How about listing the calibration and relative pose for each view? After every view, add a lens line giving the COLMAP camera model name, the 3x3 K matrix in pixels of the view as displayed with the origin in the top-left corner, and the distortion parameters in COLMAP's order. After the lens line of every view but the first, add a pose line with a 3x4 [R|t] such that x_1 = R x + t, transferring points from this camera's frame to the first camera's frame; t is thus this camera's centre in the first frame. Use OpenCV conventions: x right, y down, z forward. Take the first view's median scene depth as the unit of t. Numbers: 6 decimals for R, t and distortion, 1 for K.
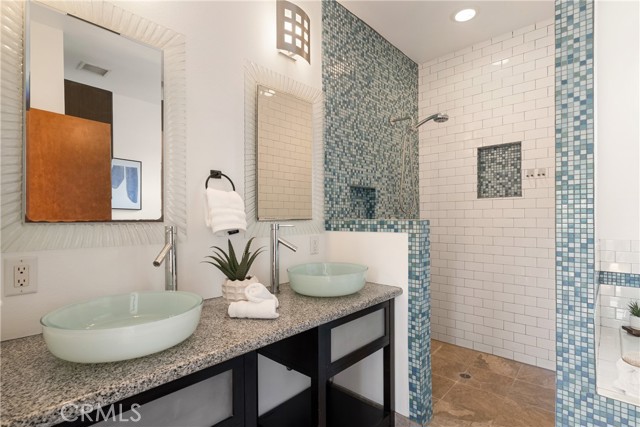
lens RADIAL K [[309.0, 0, 325.2], [0, 309.0, 218.0], [0, 0, 1]] dist [-0.002492, 0.001487]
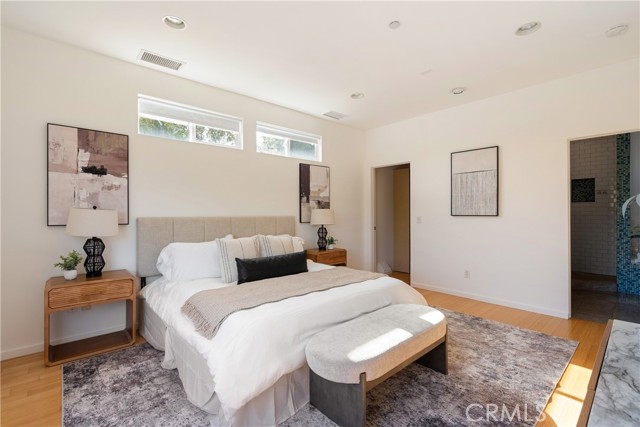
lens RADIAL K [[299.3, 0, 318.9], [0, 299.3, 212.0], [0, 0, 1]] dist [-0.004686, -0.000156]
pose [[0.996968, 0.002289, -0.077785, -1.868958], [-0.002236, 0.999997, 0.000767, 0.013250], [0.077786, -0.000590, 0.996970, -2.071229]]
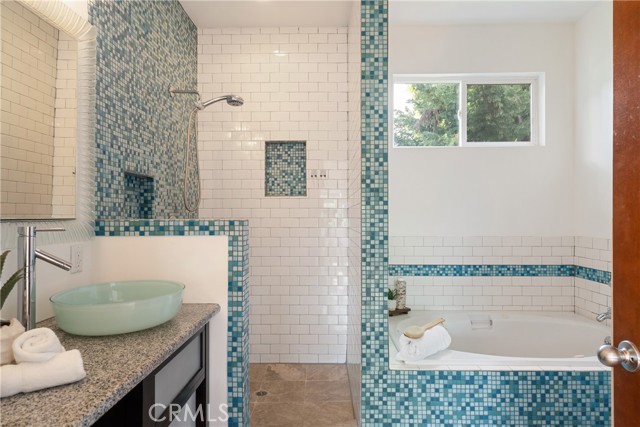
lens RADIAL K [[380.3, 0, 314.2], [0, 380.3, 216.8], [0, 0, 1]] dist [0.002425, 0.000749]
pose [[0.754234, 0.003859, 0.656595, -0.224918], [-0.002149, 0.999992, -0.003409, 0.001493], [-0.656603, 0.001160, 0.754236, 0.088901]]
